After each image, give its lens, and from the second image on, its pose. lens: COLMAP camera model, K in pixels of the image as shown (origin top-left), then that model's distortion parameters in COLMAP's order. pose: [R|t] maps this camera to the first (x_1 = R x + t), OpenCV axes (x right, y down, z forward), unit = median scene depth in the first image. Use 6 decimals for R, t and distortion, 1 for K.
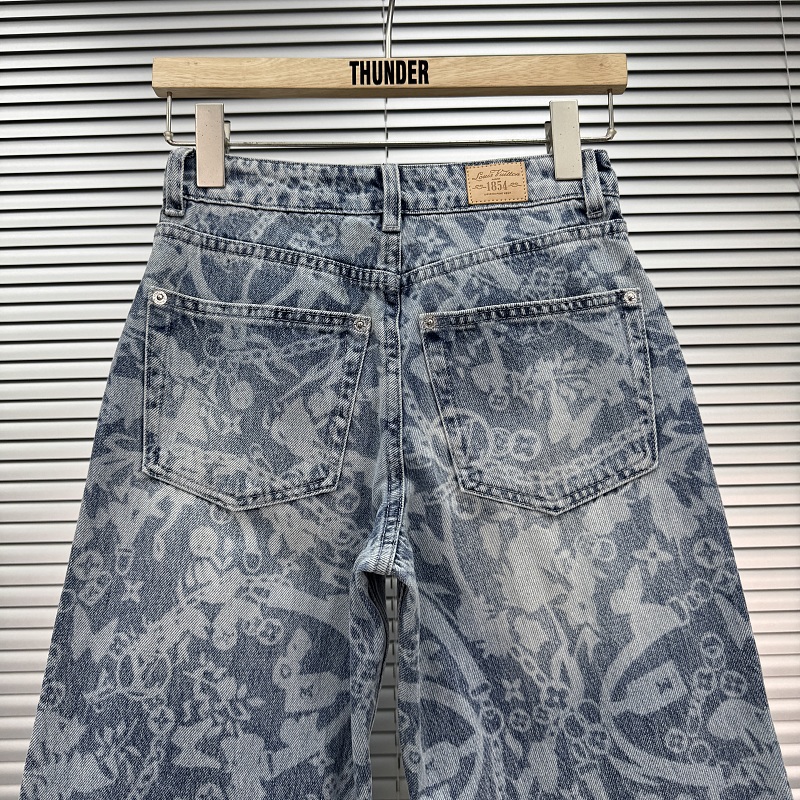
lens RADIAL K [[841.6, 0, 386.7], [0, 841.6, 397.9], [0, 0, 1]] dist [0.129197, -0.307796]
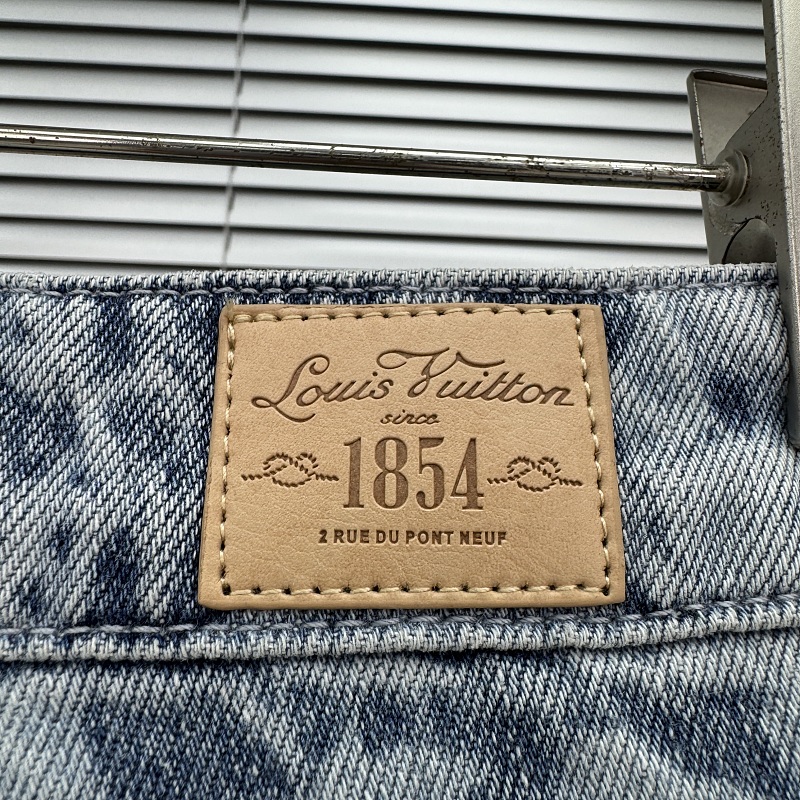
lens RADIAL K [[795.2, 0, 400.0], [0, 795.2, 400.0], [0, 0, 1]] dist [-0.000945, -0.001363]
pose [[0.996083, 0.061286, 0.063737, 0.123723], [-0.062254, 0.997971, 0.013324, -0.275293], [-0.062792, -0.017240, 0.997878, 0.905086]]
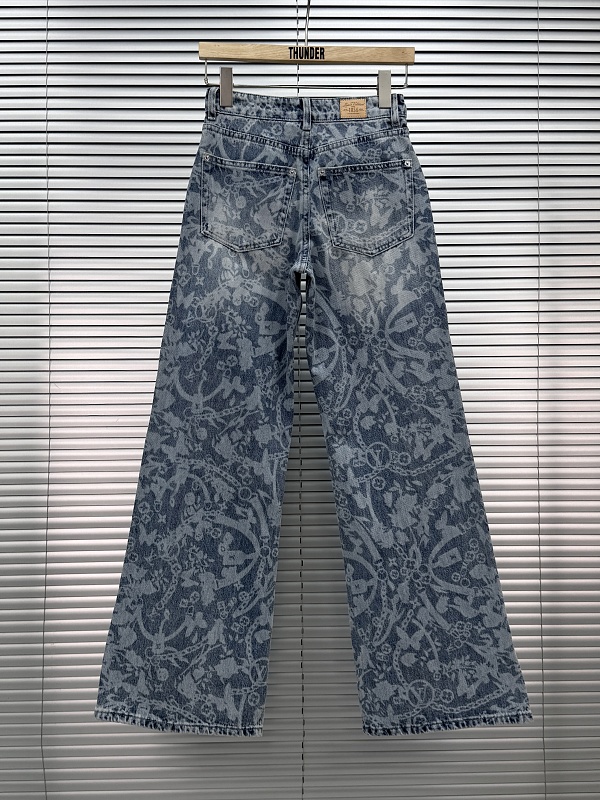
lens RADIAL K [[835.2, 0, 300.0], [0, 835.2, 400.0], [0, 0, 1]] dist [0.138055, -0.276333]
pose [[0.998883, 0.016792, 0.044158, -0.102939], [-0.024041, 0.985299, 0.169136, 0.140025], [-0.040669, -0.170009, 0.984603, -1.404034]]
